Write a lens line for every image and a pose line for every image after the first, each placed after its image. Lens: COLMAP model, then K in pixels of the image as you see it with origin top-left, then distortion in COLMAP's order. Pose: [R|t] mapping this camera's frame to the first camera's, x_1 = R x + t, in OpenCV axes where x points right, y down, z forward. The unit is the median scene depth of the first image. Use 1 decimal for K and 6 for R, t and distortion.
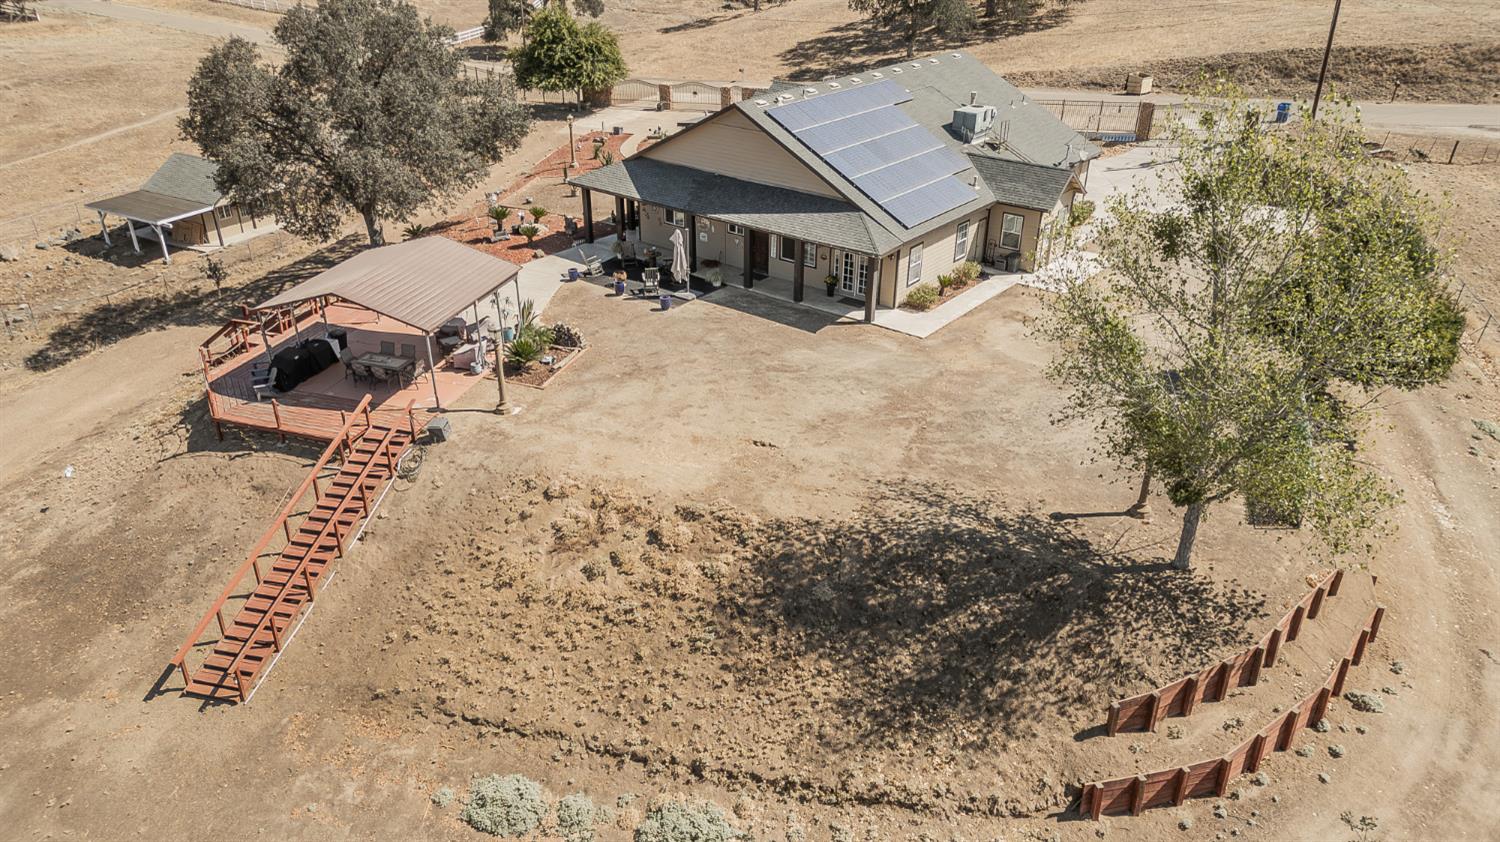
lens RADIAL K [[1048.5, 0, 750.0], [0, 1048.5, 421.0], [0, 0, 1]] dist [0.085946, -0.056925]
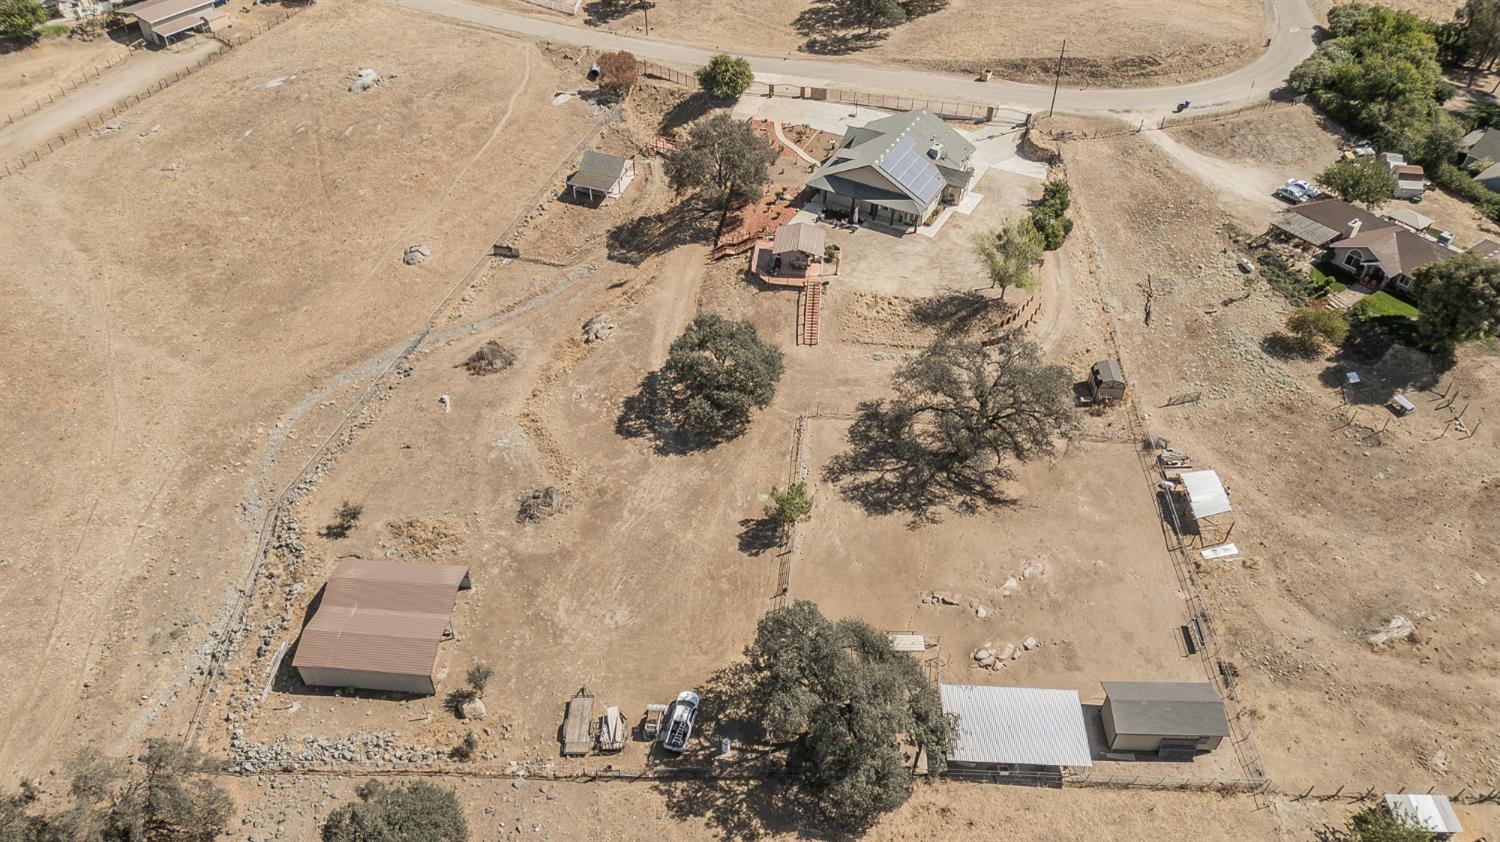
lens RADIAL K [[1048.5, 0, 750.0], [0, 1048.5, 421.0], [0, 0, 1]] dist [0.085946, -0.056925]
pose [[0.986185, -0.105992, 0.127302, -1.079814], [0.070677, 0.964267, 0.255330, -0.490924], [-0.149816, -0.242805, 0.958437, -2.758897]]
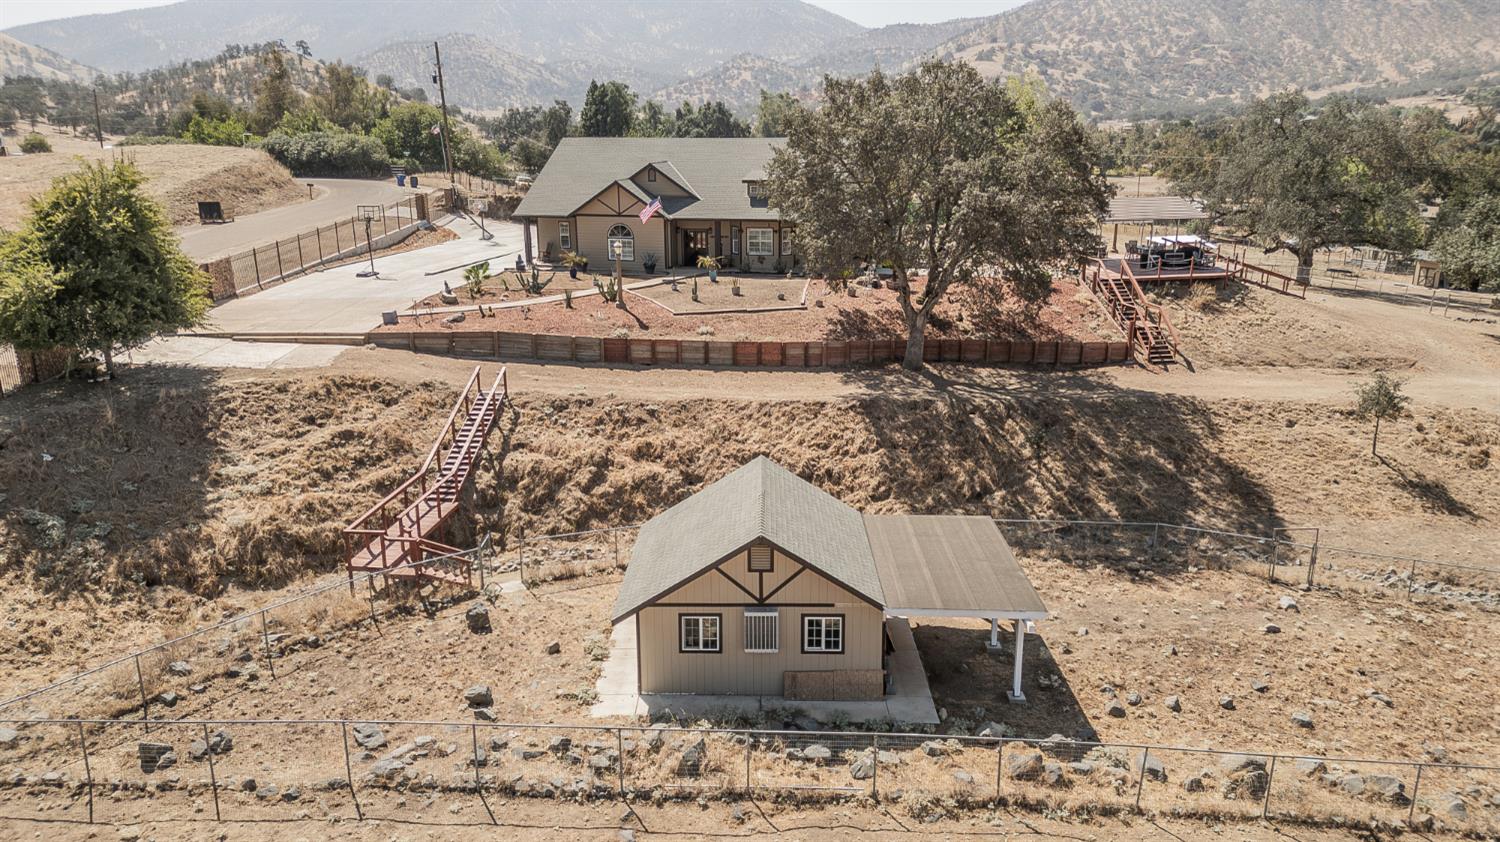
lens RADIAL K [[1036.6, 0, 748.0], [0, 1036.6, 446.8], [0, 0, 1]] dist [0.074916, -0.063208]
pose [[-0.439425, -0.265871, 0.858031, -1.644371], [0.411682, 0.789368, 0.455430, -0.859877], [-0.798388, 0.553363, -0.237414, 2.139898]]
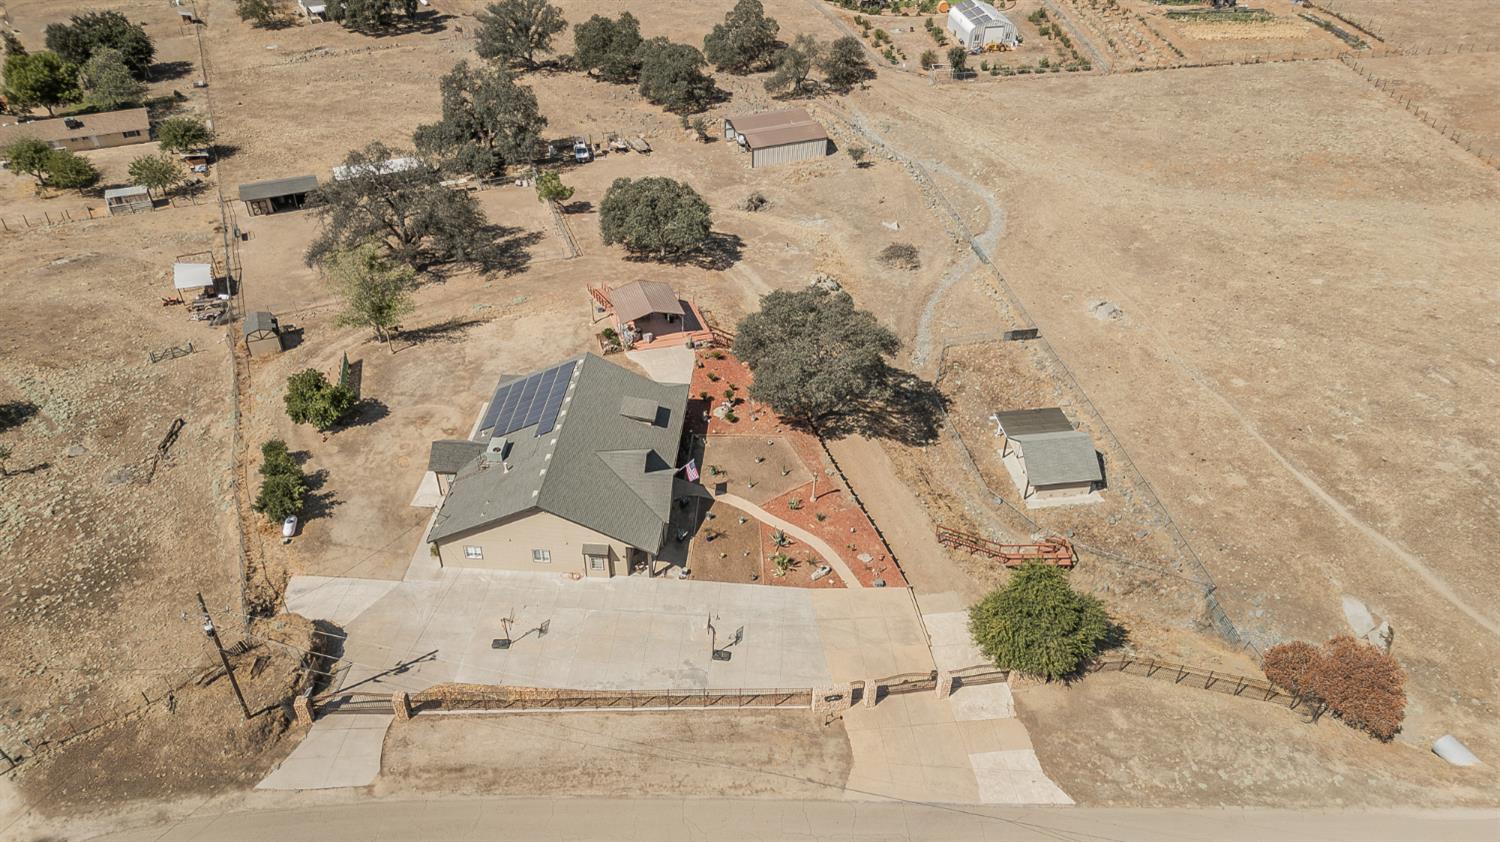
lens RADIAL K [[1040.2, 0, 746.6], [0, 1040.2, 426.6], [0, 0, 1]] dist [0.059741, -0.004239]
pose [[-0.826155, 0.337458, -0.451209, 0.876129], [-0.271303, 0.463608, 0.843482, -2.557566], [0.493824, 0.819262, -0.291459, 2.335388]]
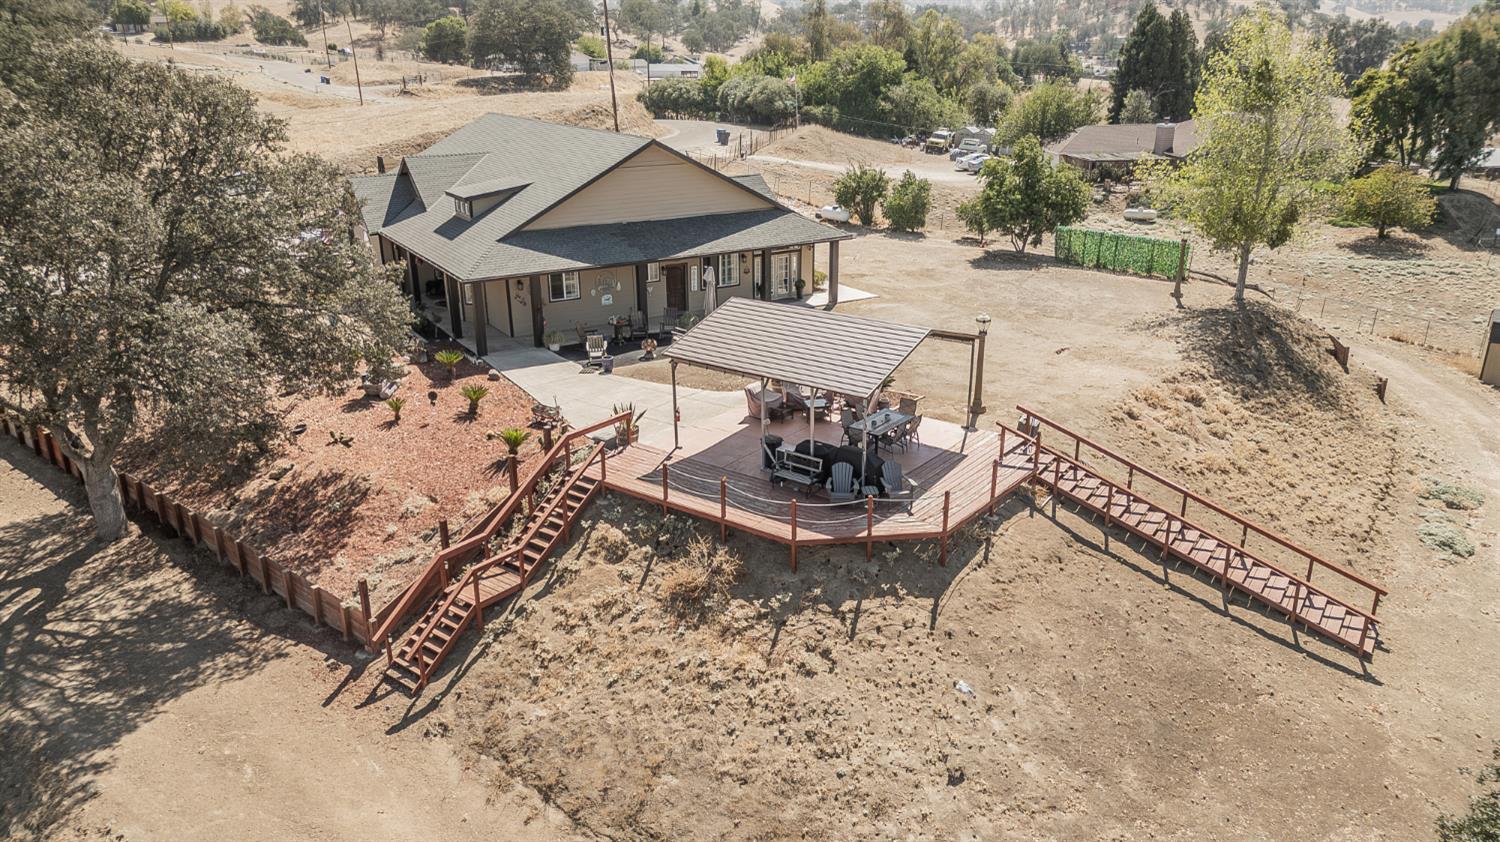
lens RADIAL K [[1040.2, 0, 746.6], [0, 1040.2, 426.6], [0, 0, 1]] dist [0.059741, -0.004239]
pose [[0.348550, -0.327912, 0.878058, -1.107614], [0.433679, 0.886916, 0.159069, -0.229432], [-0.830925, 0.325352, 0.451343, 0.736510]]
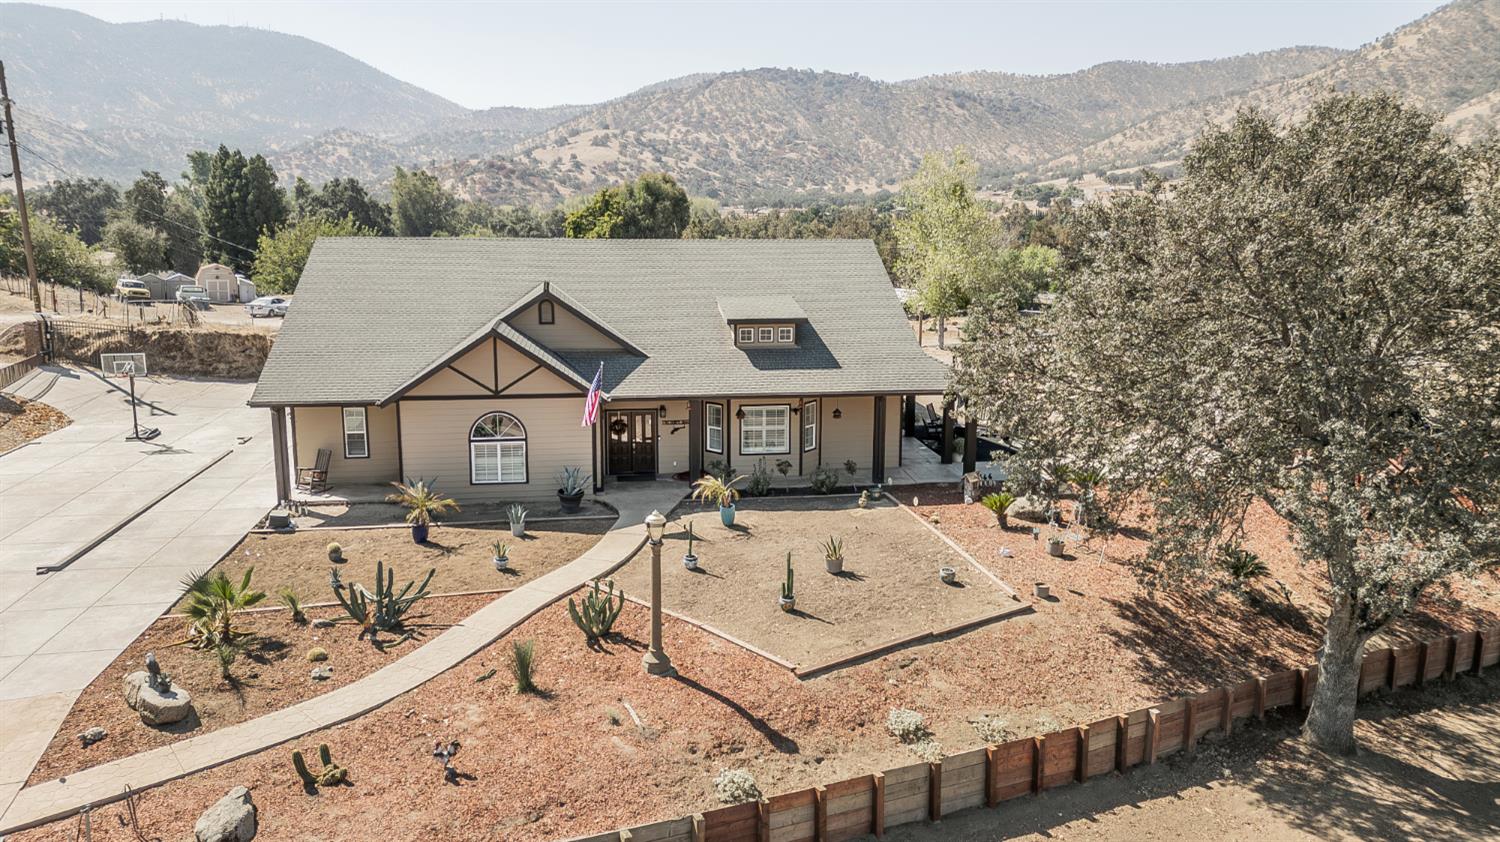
lens RADIAL K [[1080.4, 0, 750.0], [0, 1080.4, 421.0], [0, 0, 1]] dist [0.030707, 0.001401]
pose [[-0.722970, -0.142374, 0.676050, -0.715348], [0.305440, 0.811844, 0.497610, -0.820256], [-0.619694, 0.566250, -0.543452, 2.047469]]
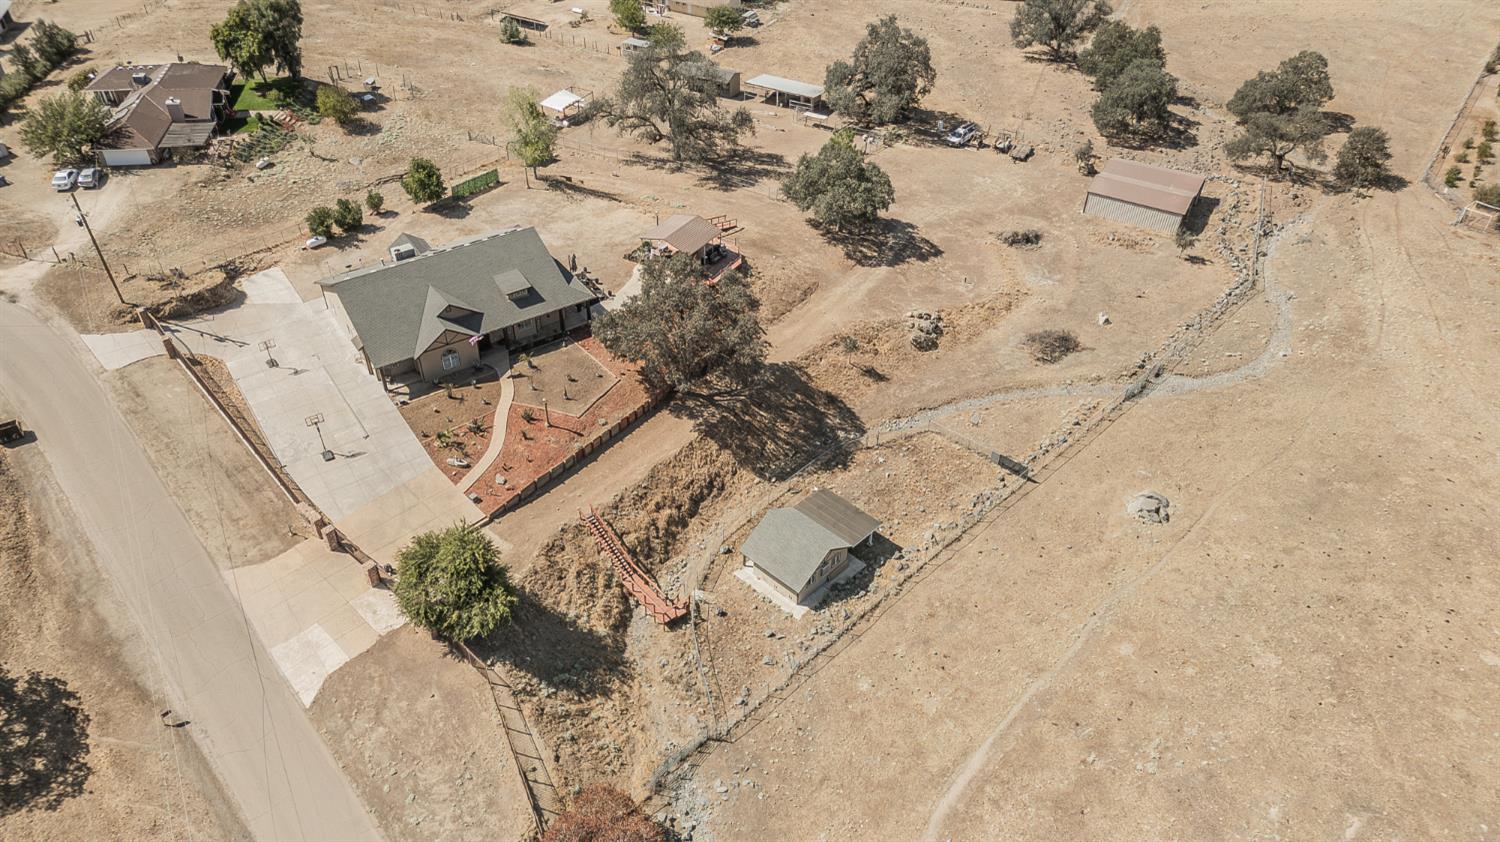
lens RADIAL K [[1048.5, 0, 750.0], [0, 1048.5, 421.0], [0, 0, 1]] dist [0.085946, -0.056925]
pose [[-0.955442, -0.200547, 0.216588, -1.351515], [0.118229, 0.412323, 0.903333, -2.758954], [-0.270466, 0.888690, -0.370241, 2.665223]]
